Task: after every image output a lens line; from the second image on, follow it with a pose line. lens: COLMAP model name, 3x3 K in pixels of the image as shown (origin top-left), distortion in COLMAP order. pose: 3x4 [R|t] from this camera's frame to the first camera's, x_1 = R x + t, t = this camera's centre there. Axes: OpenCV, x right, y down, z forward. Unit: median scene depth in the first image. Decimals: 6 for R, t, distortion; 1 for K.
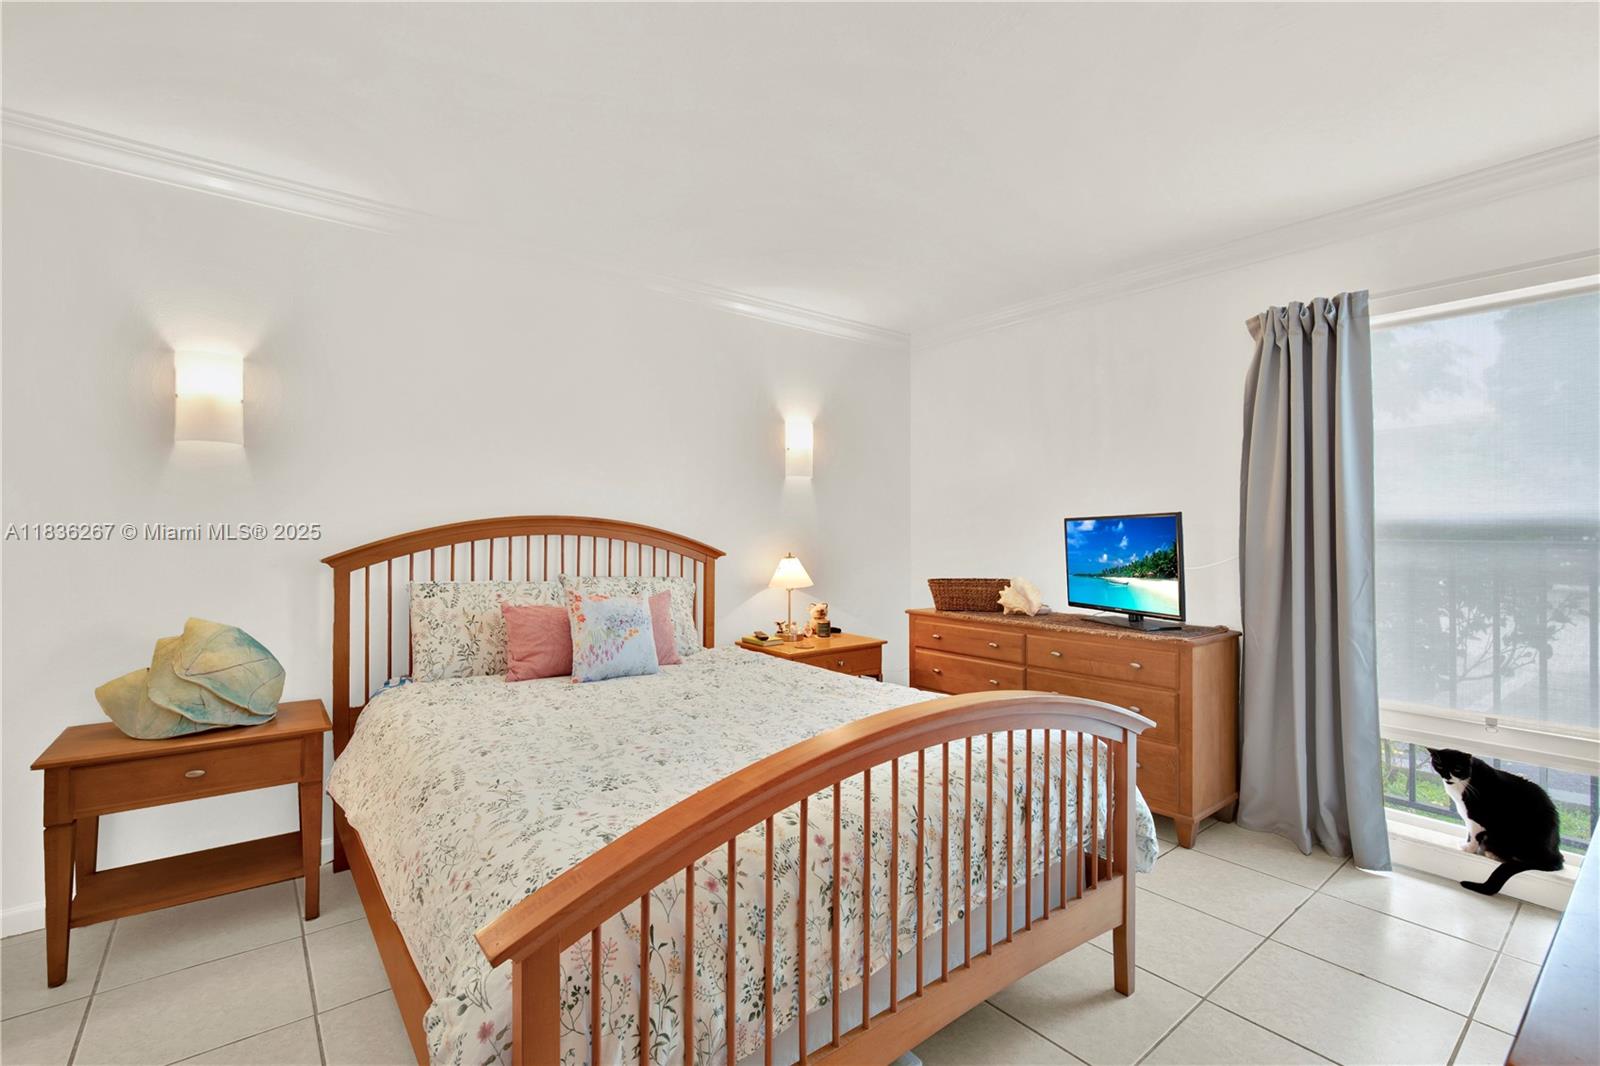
lens RADIAL K [[705.4, 0, 803.5], [0, 705.4, 524.3], [0, 0, 1]] dist [-0.004186, -0.000171]
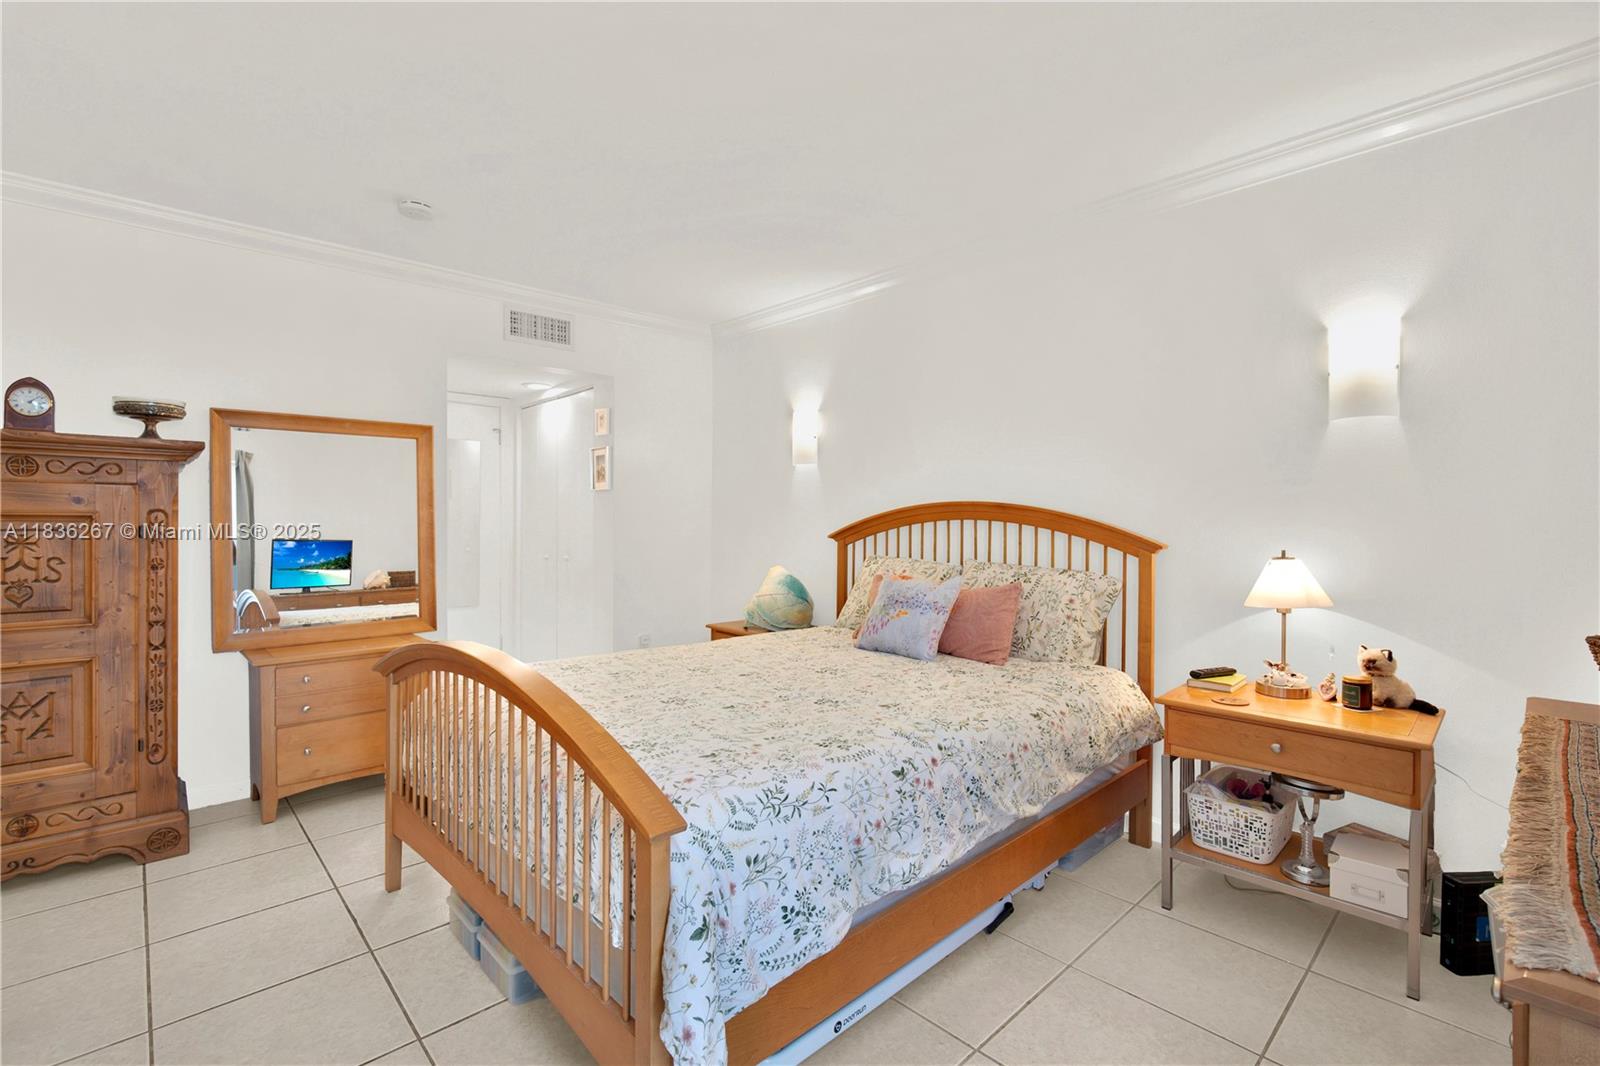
lens RADIAL K [[705.4, 0, 803.5], [0, 705.4, 524.3], [0, 0, 1]] dist [-0.004186, -0.000171]
pose [[0.088723, 0.016996, -0.995911, 0.579631], [0.024241, 0.999521, 0.019217, -0.004523], [0.995761, -0.025847, 0.088269, 0.574677]]
